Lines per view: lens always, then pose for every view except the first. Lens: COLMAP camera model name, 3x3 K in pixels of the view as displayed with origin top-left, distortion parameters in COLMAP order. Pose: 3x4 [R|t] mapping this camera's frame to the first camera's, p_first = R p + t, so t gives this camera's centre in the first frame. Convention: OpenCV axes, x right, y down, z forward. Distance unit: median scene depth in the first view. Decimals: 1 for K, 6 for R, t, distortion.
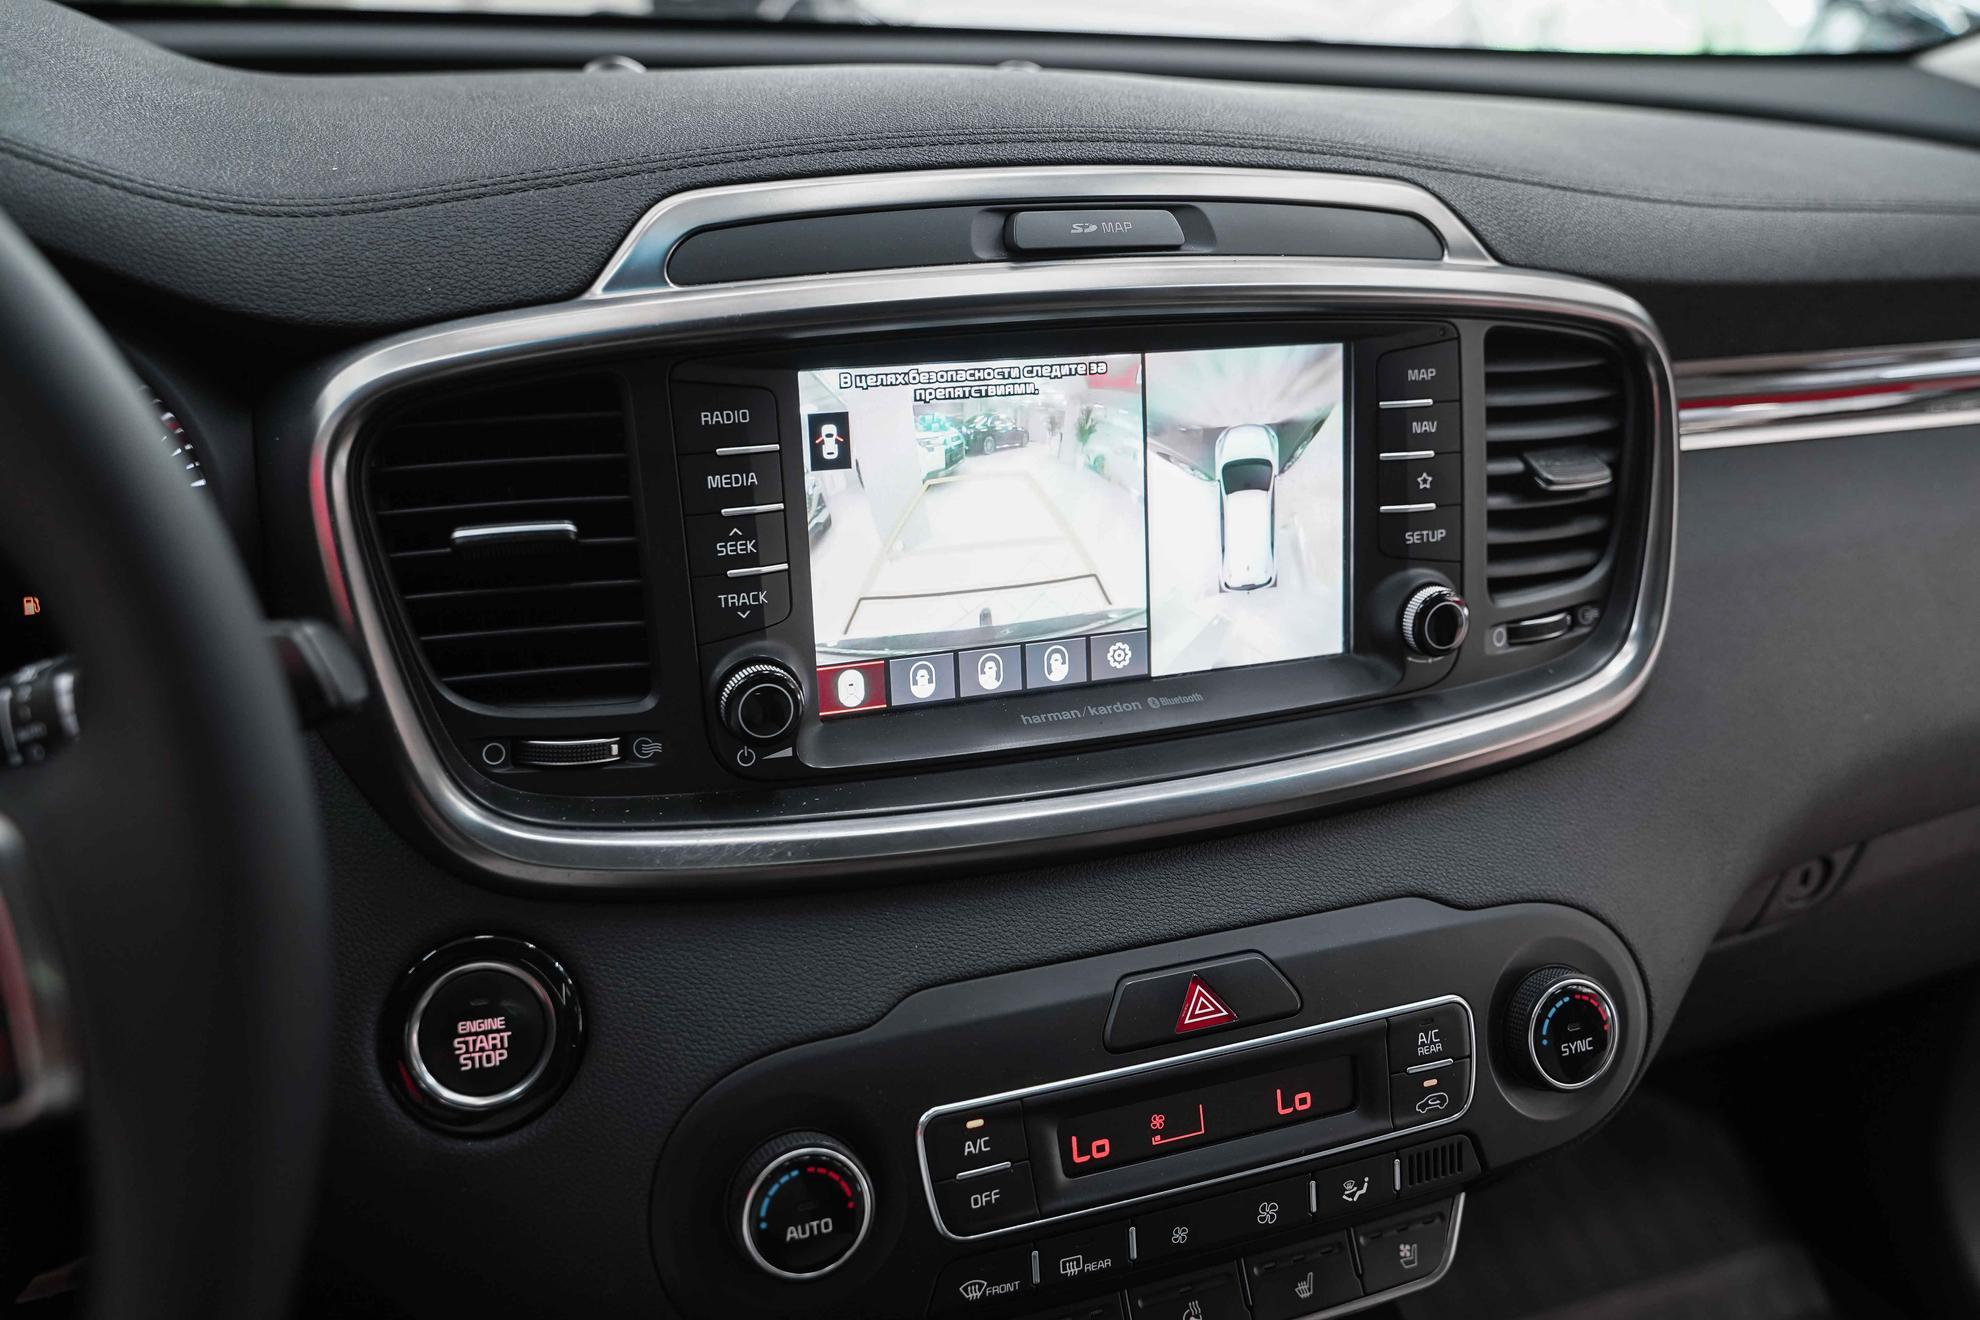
lens RADIAL K [[1646.4, 0, 1013.3], [0, 1646.4, 638.6], [0, 0, 1]] dist [-0.013256, 0.000588]
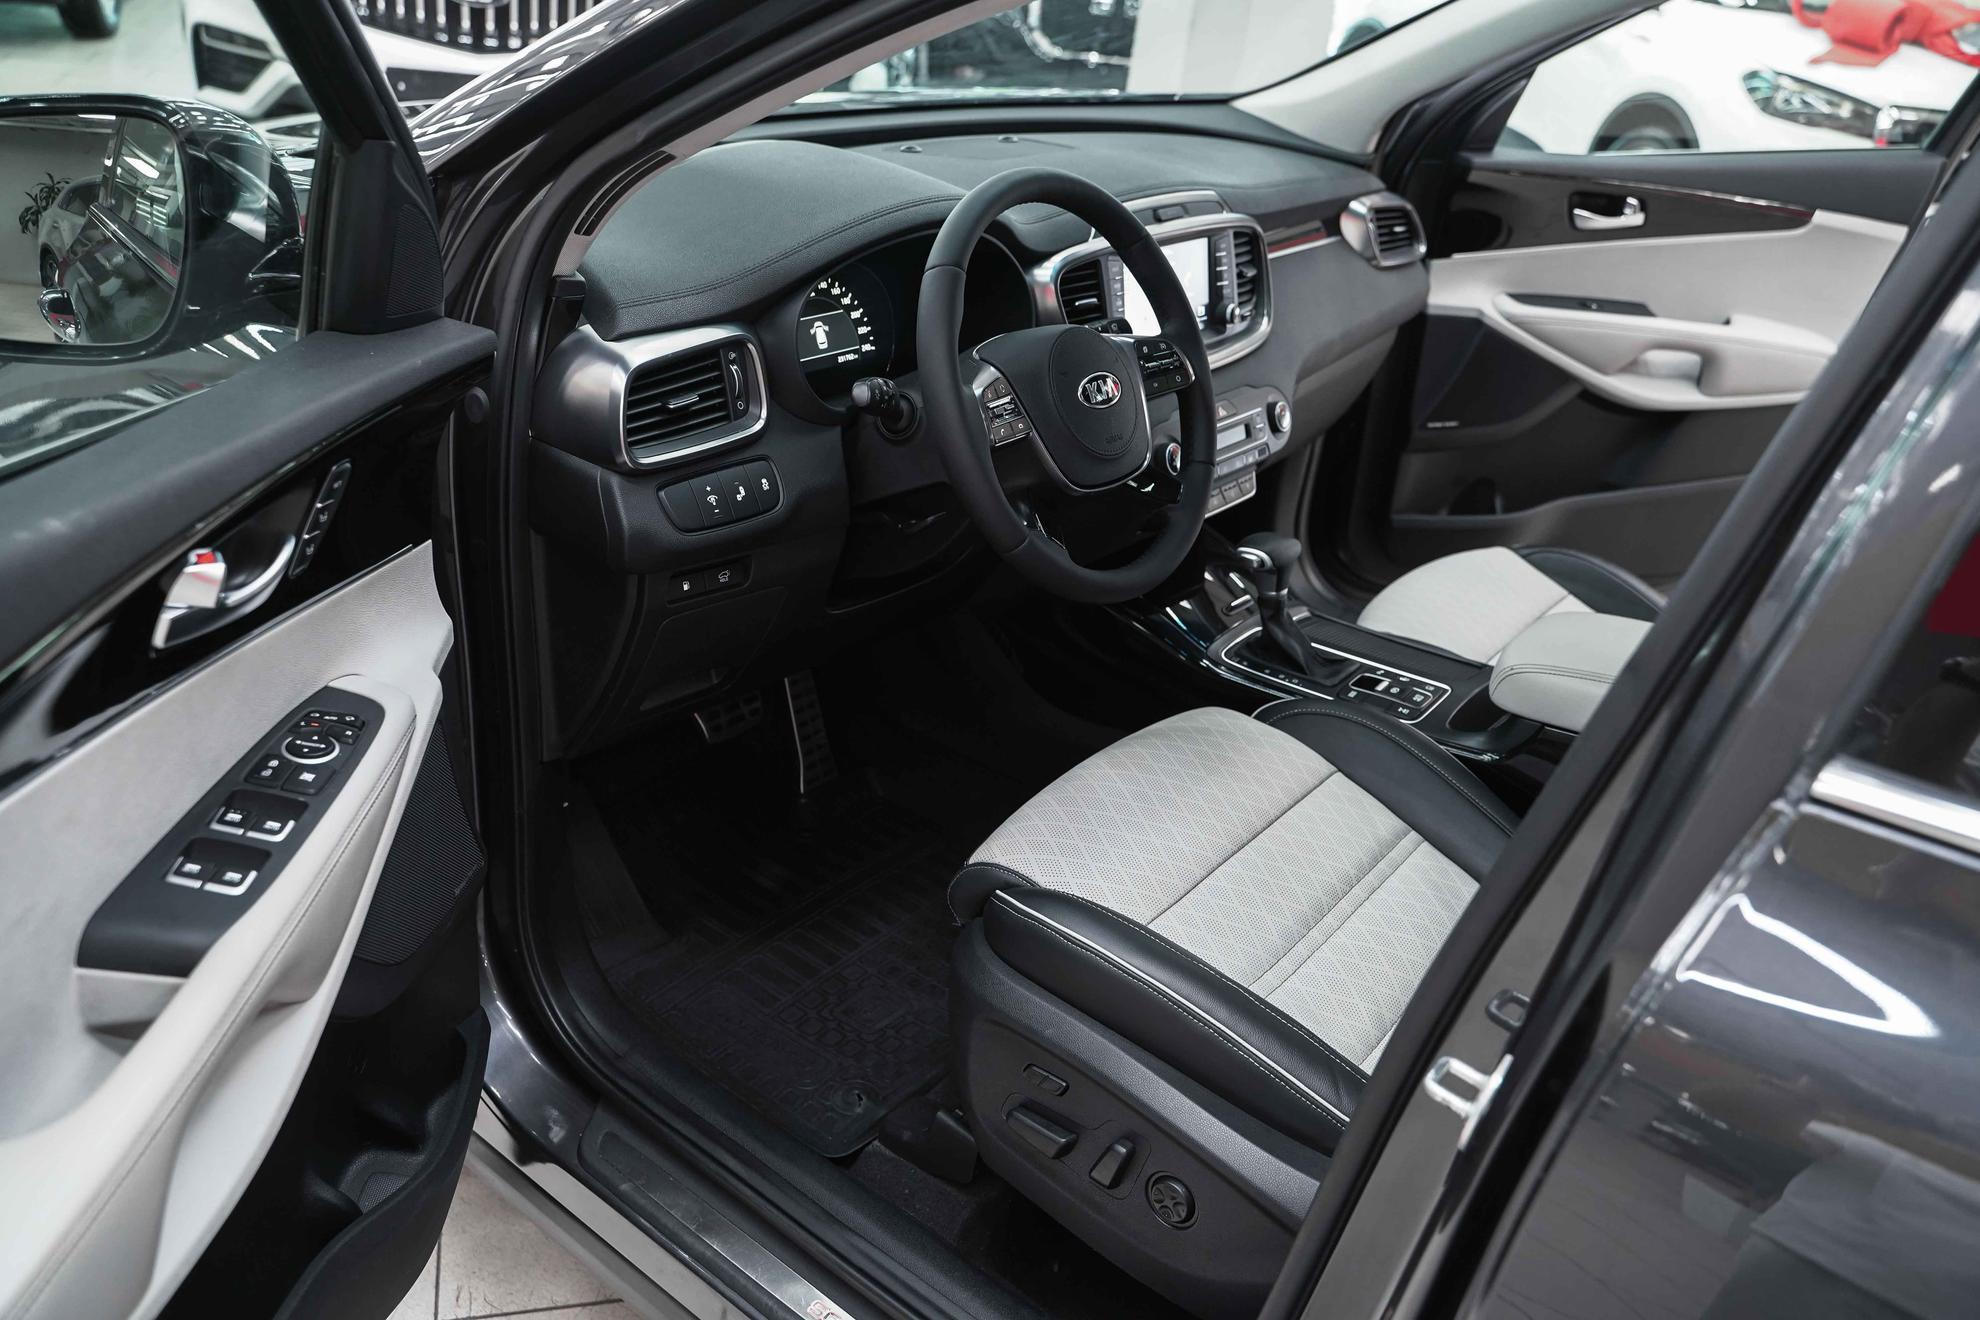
lens RADIAL K [[1537.0, 0, 981.9], [0, 1537.0, 655.0], [0, 0, 1]] dist [-0.013701, -0.009578]
pose [[0.867333, -0.188685, 0.460577, -2.150419], [0.137344, 0.980161, 0.142905, 0.183995], [-0.478403, -0.060689, 0.876041, -1.950313]]
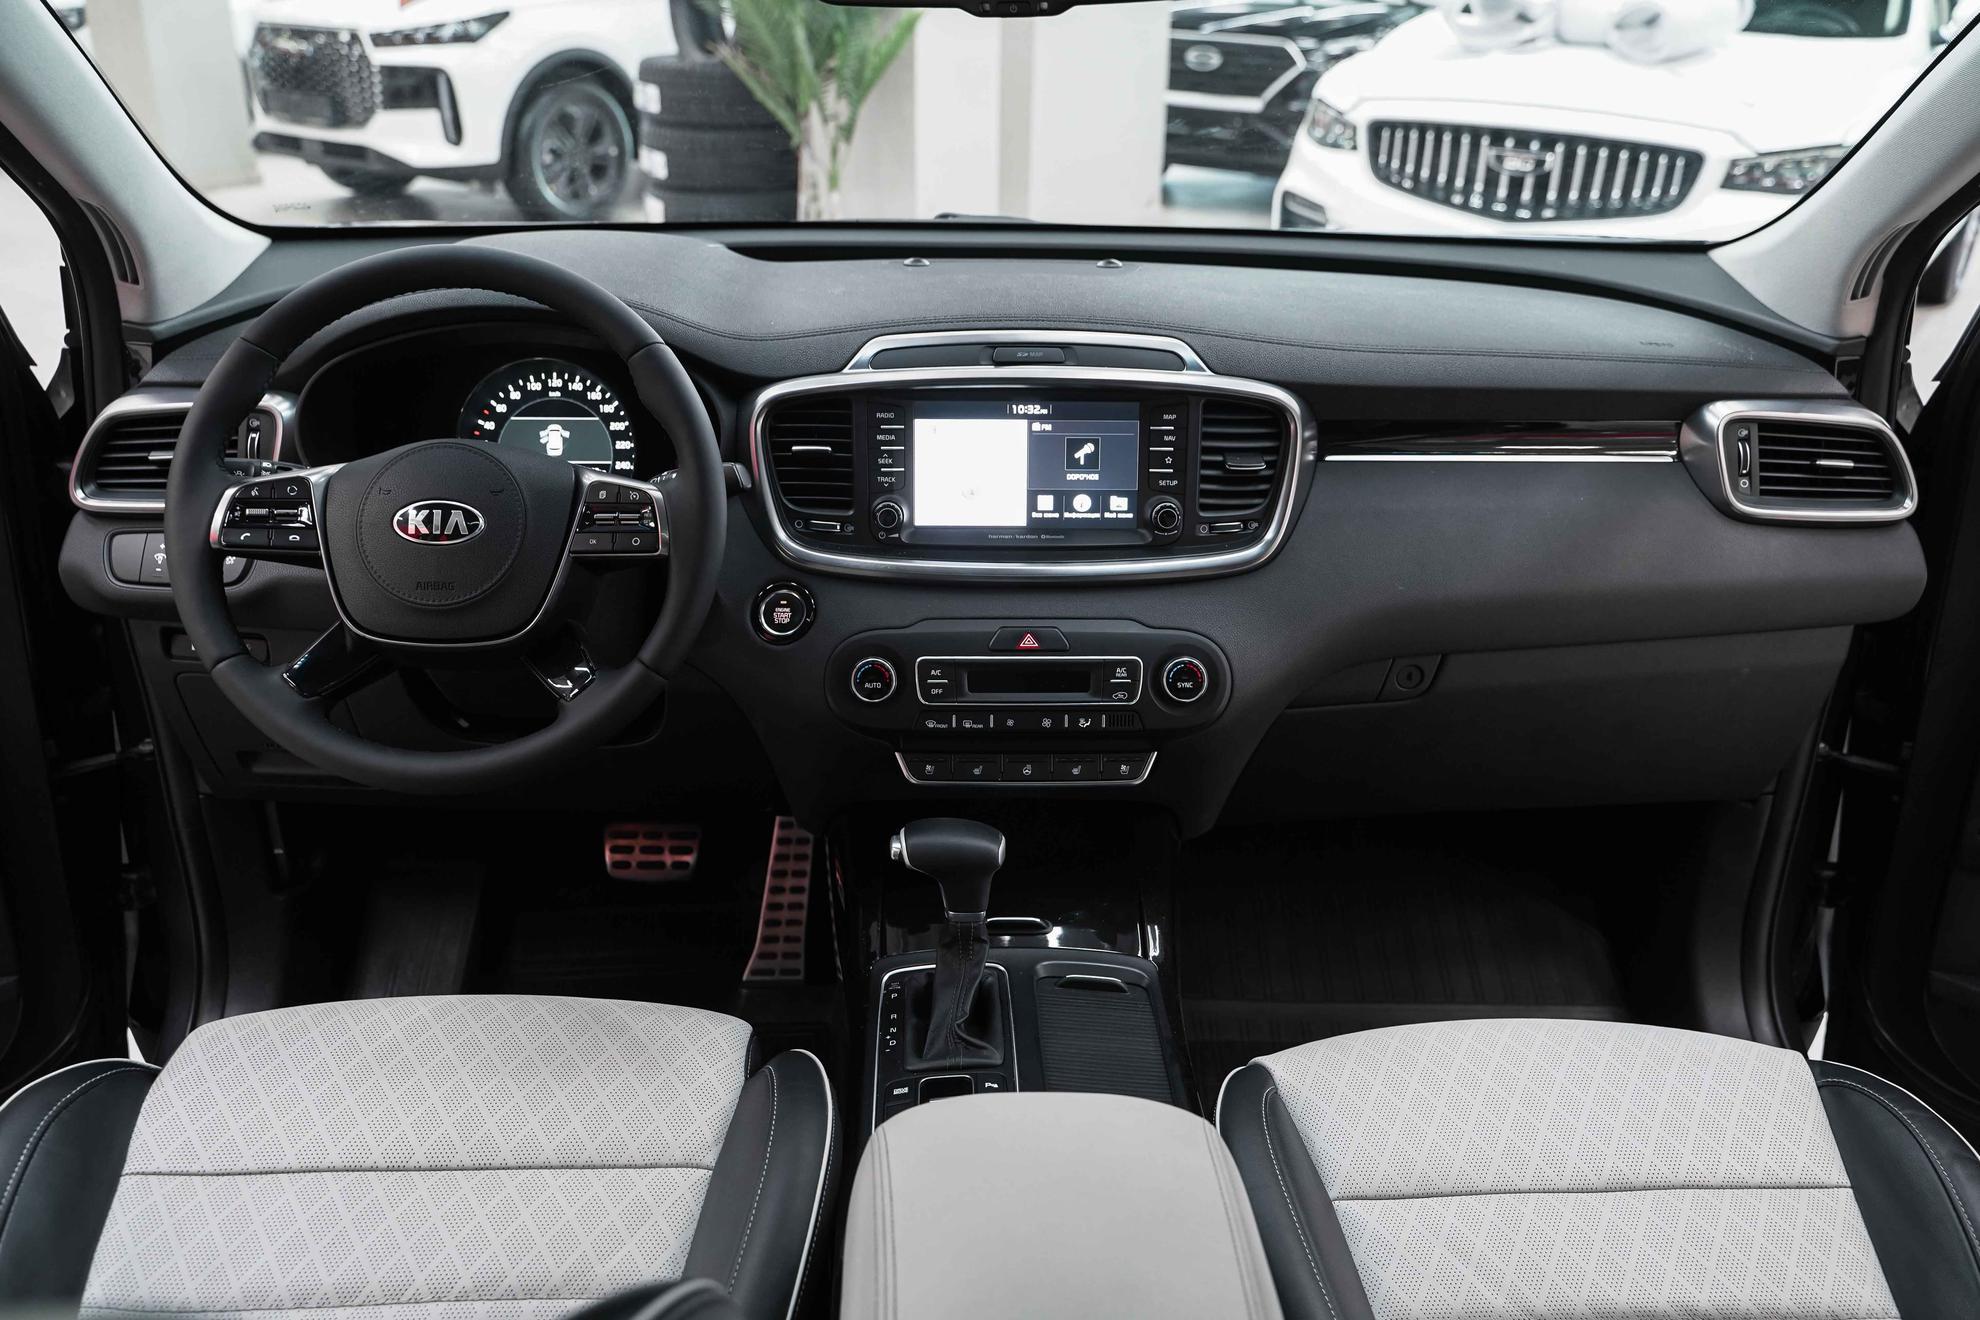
lens RADIAL K [[1537.0, 0, 981.9], [0, 1537.0, 655.0], [0, 0, 1]] dist [-0.013701, -0.009578]
pose [[0.942829, 0.107563, -0.315442, 0.822607], [-0.108394, 0.993995, 0.014963, 0.209952], [0.315157, 0.020084, 0.948827, -1.396949]]
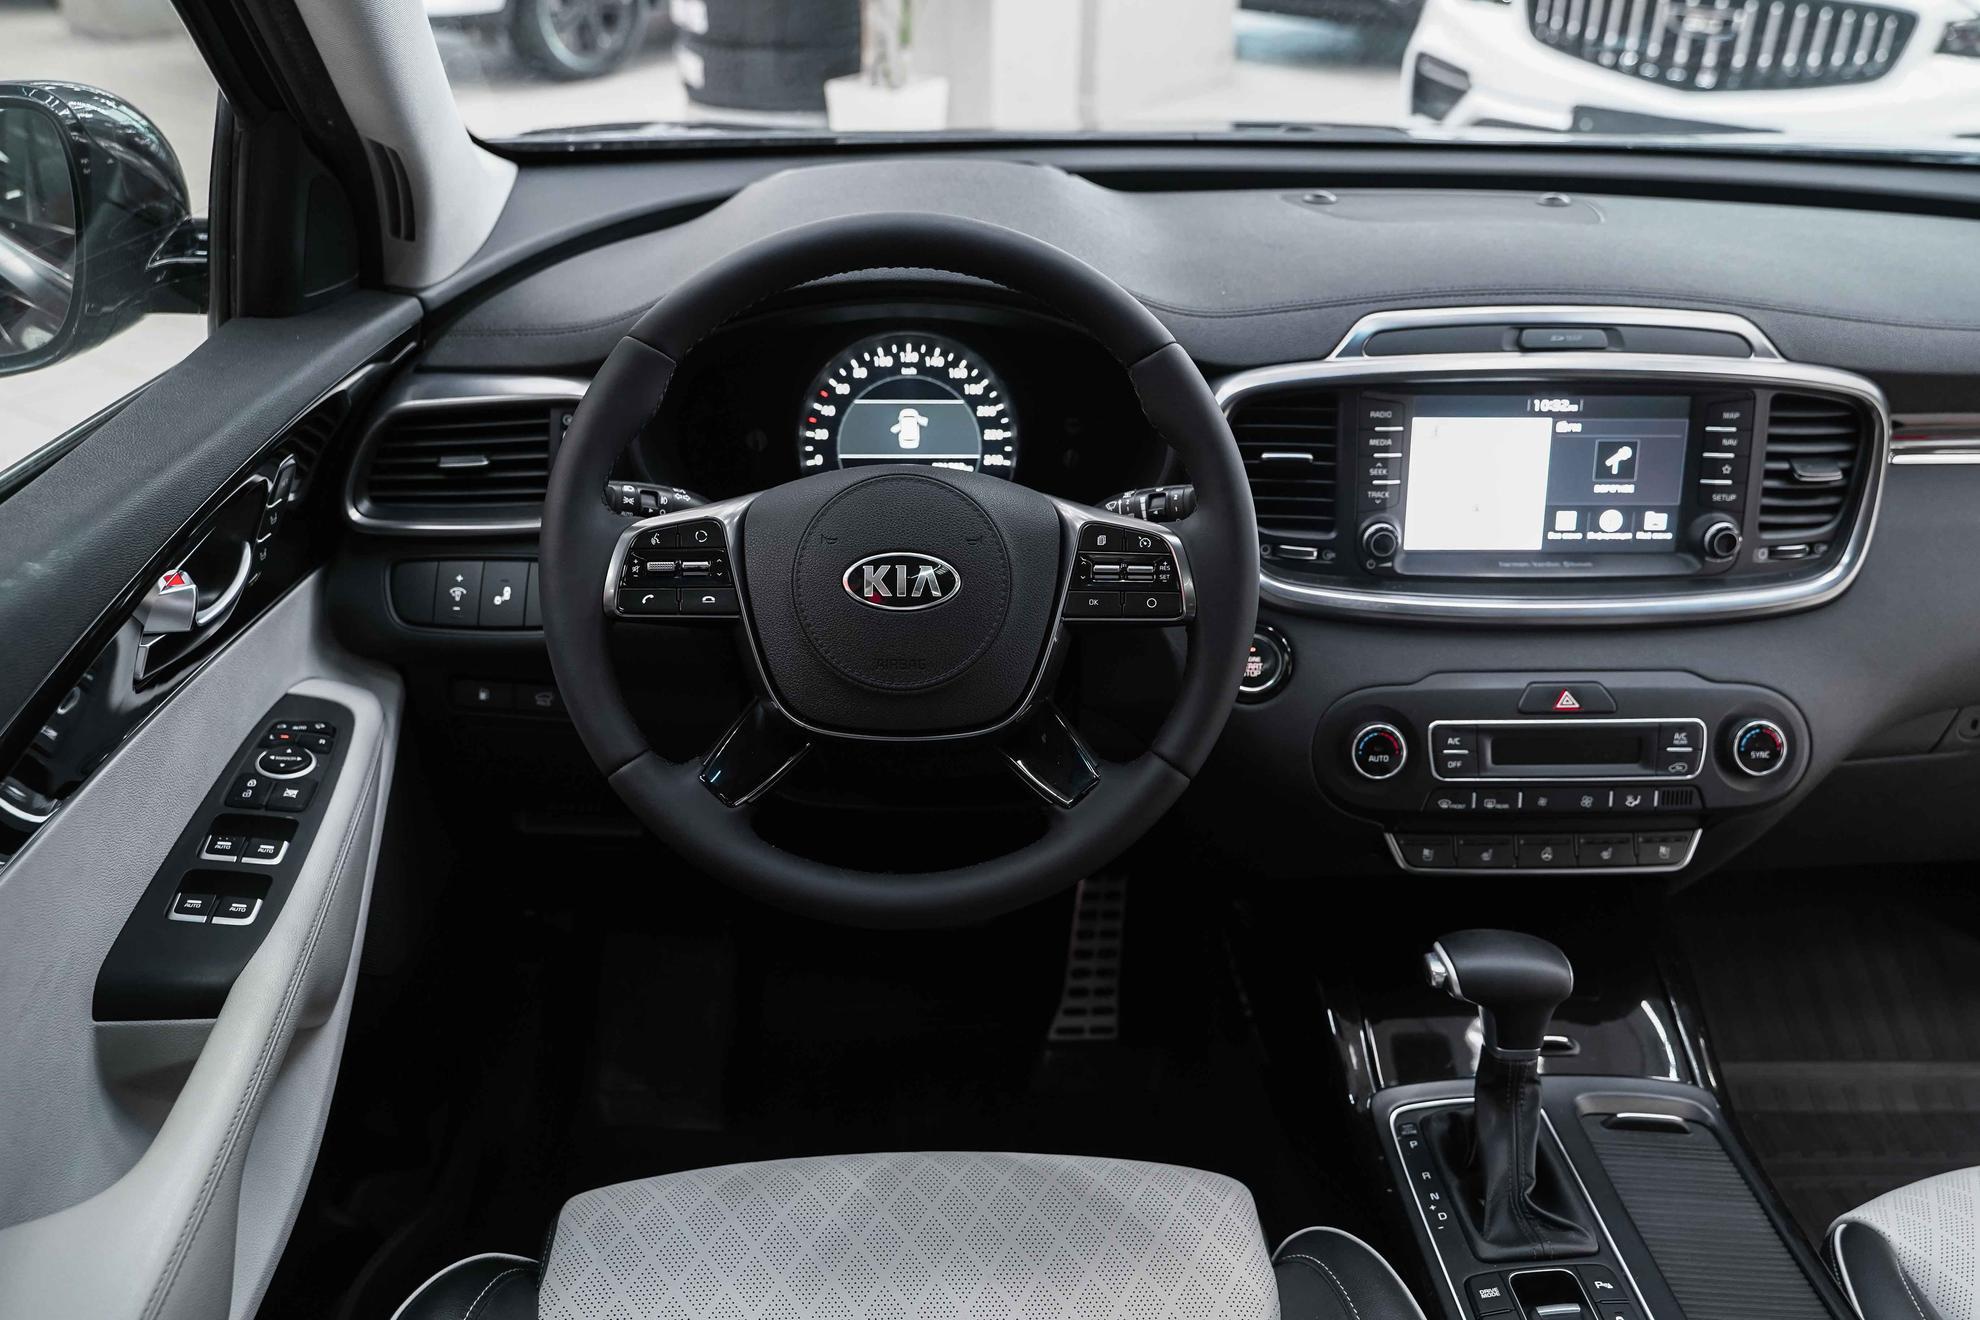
lens RADIAL K [[1646.4, 0, 1013.3], [0, 1646.4, 638.6], [0, 0, 1]] dist [-0.013256, 0.000588]
pose [[0.947779, 0.123115, -0.294206, 0.048523], [-0.106412, 0.991698, 0.072190, 0.060048], [0.300651, -0.037113, 0.953012, -1.261274]]
